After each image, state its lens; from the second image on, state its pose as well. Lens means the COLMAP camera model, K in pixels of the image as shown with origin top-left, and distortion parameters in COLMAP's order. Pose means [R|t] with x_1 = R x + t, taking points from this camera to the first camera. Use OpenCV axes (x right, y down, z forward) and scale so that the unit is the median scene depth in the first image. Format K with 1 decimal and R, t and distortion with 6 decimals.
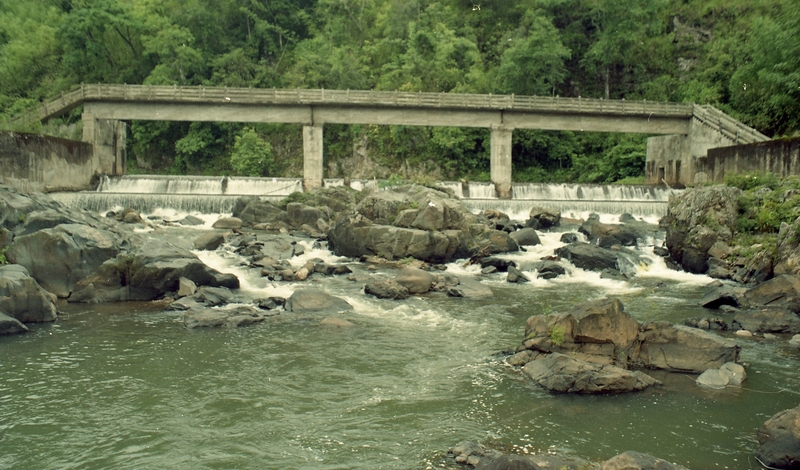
lens RADIAL K [[644.2, 0, 399.7], [0, 644.2, 236.1], [0, 0, 1]] dist [-0.088303, 0.084263]
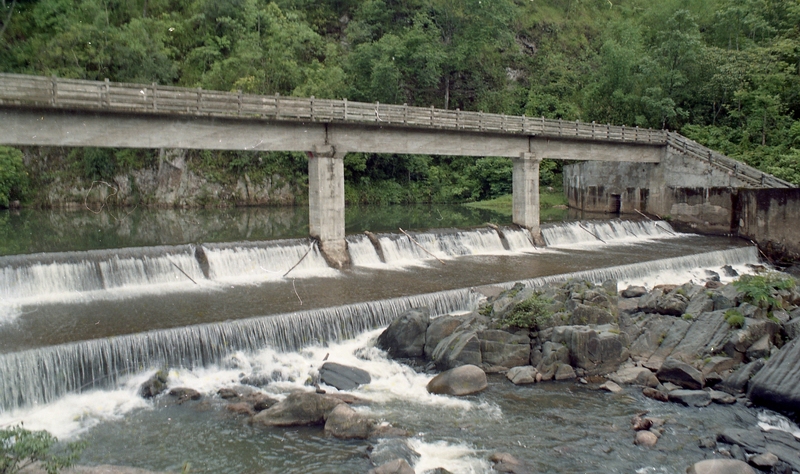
lens RADIAL K [[638.8, 0, 402.5], [0, 638.8, 234.9], [0, 0, 1]] dist [-0.099217, 0.094985]
pose [[0.842344, -0.063845, 0.535144, -0.489027], [0.049555, 0.997927, 0.041055, -0.136227], [-0.536656, -0.008063, 0.843762, 0.497383]]
